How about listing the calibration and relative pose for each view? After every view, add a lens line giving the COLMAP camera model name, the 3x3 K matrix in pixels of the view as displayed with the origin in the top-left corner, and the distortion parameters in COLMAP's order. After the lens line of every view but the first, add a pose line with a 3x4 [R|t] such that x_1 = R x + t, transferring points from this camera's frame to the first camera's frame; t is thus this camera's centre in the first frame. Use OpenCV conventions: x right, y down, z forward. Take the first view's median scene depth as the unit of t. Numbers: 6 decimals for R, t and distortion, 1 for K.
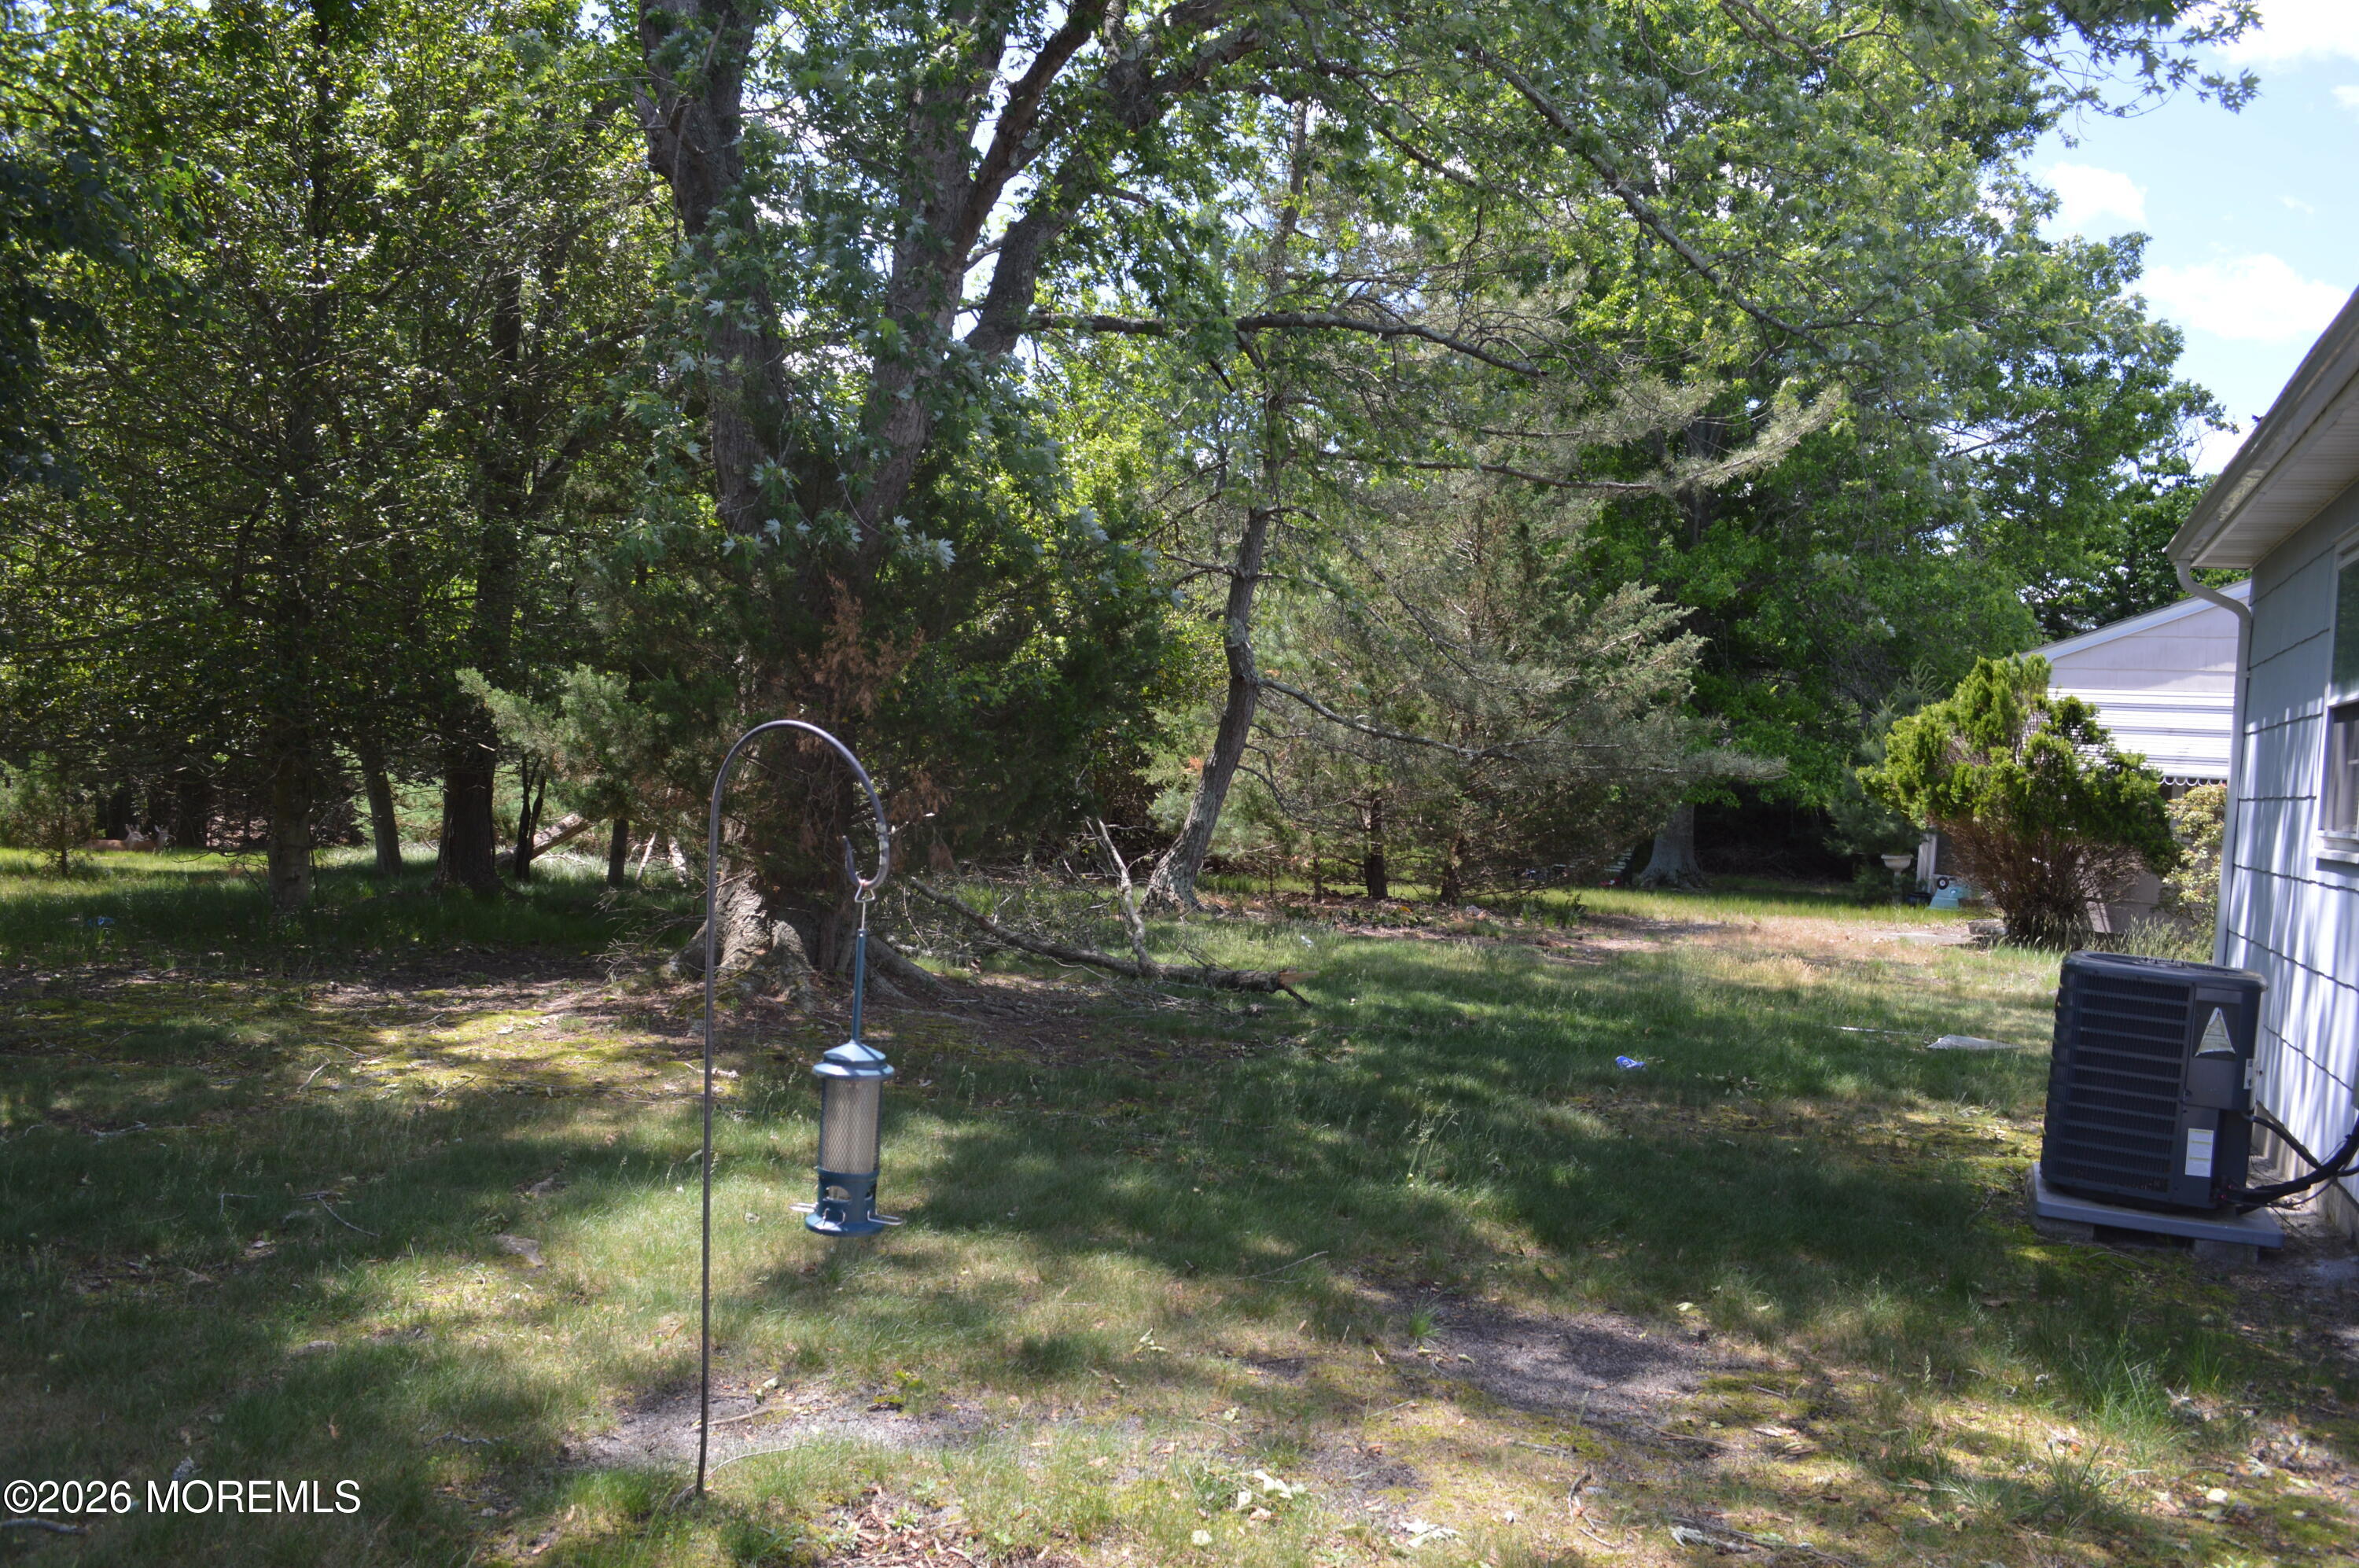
lens RADIAL K [[1876.5, 0, 1179.5], [0, 1876.5, 784.0], [0, 0, 1]] dist [-0.082488, 0.014475]
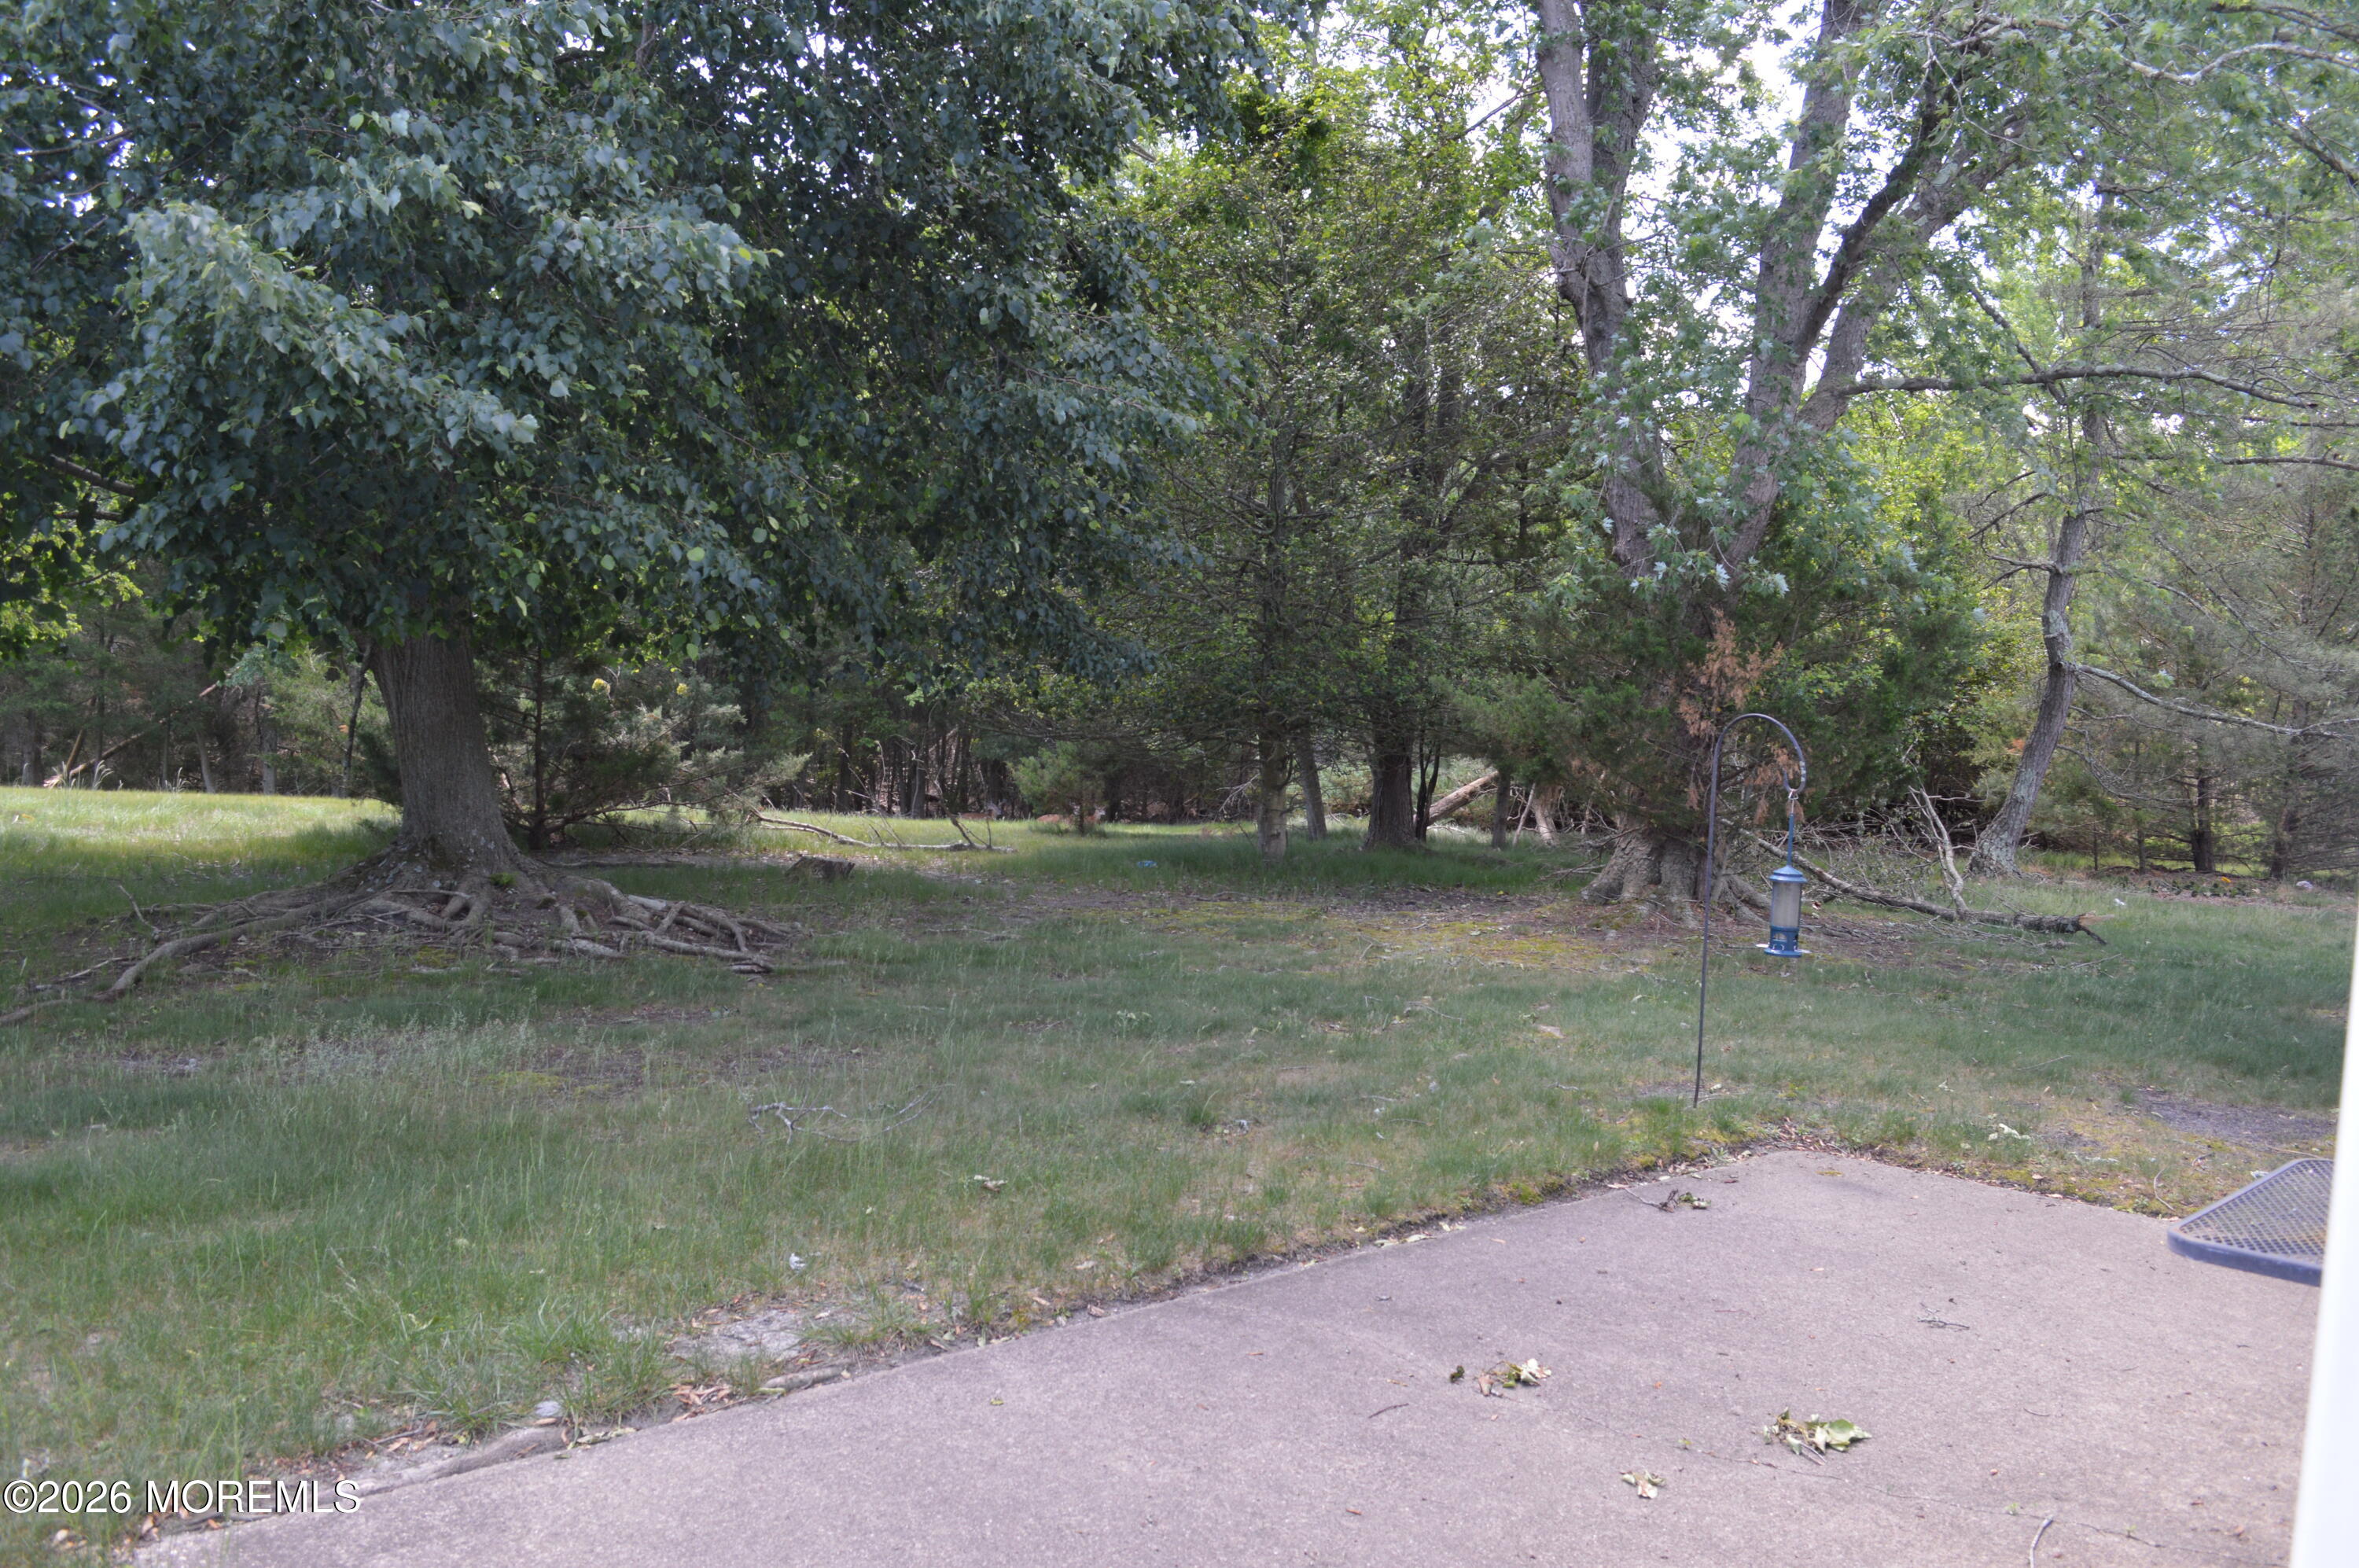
lens RADIAL K [[1876.5, 0, 1179.5], [0, 1876.5, 784.0], [0, 0, 1]] dist [-0.082488, 0.014475]
pose [[0.909970, -0.000517, -0.414673, 0.012134], [0.003186, 0.999978, 0.005745, 0.005179], [0.414661, -0.006549, 0.909952, -0.202481]]
